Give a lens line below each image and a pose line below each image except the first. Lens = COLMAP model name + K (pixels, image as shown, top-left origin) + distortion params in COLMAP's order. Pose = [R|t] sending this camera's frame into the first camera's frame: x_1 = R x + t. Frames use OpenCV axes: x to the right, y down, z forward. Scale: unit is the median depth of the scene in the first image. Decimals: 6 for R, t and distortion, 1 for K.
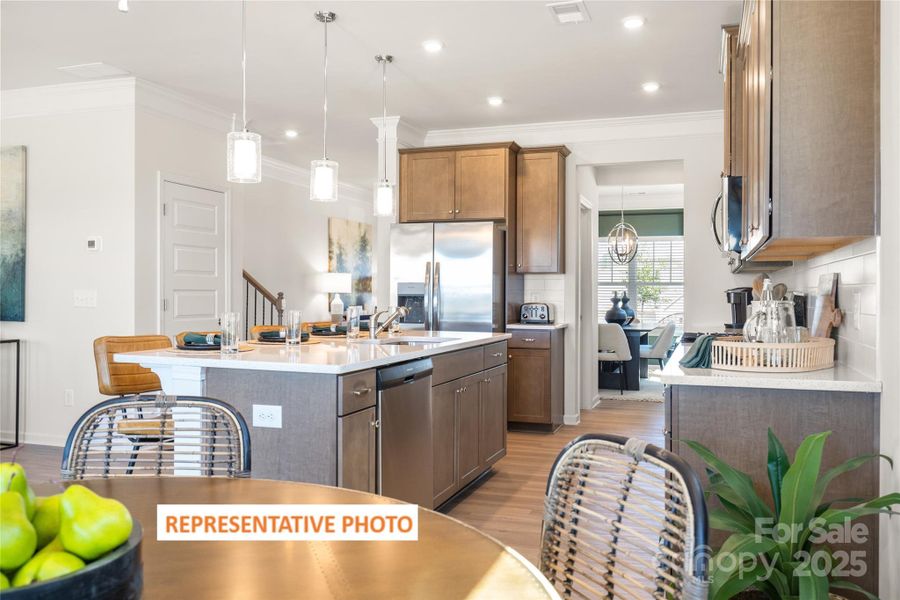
lens RADIAL K [[764.7, 0, 452.8], [0, 764.7, 297.1], [0, 0, 1]] dist [0.023383, -0.005148]
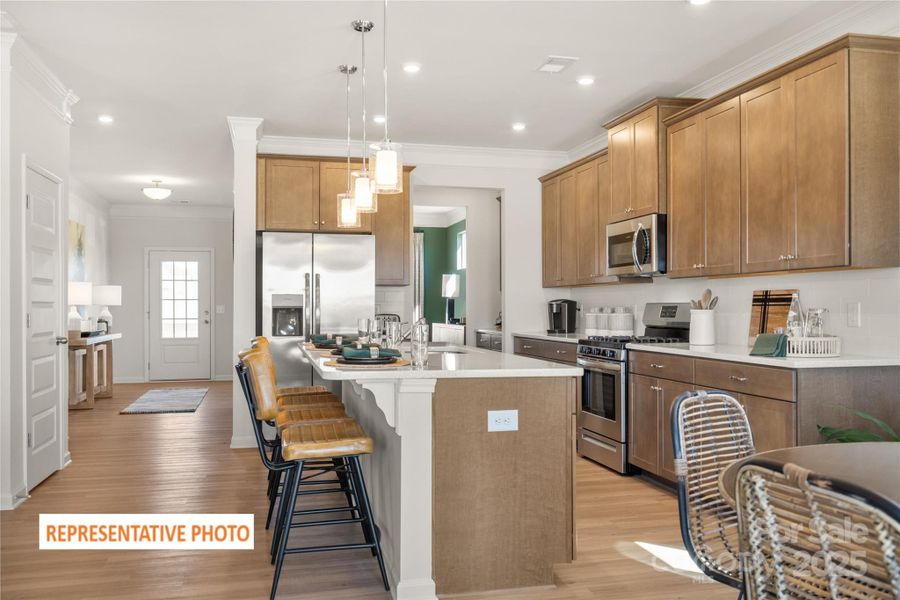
lens RADIAL K [[764.7, 0, 482.9], [0, 764.7, 311.3], [0, 0, 1]] dist [0.023383, -0.005148]
pose [[0.826234, -0.009372, 0.563249, -0.536045], [0.007166, 0.999956, 0.006127, -0.001974], [-0.563281, -0.001026, 0.826264, 0.085551]]
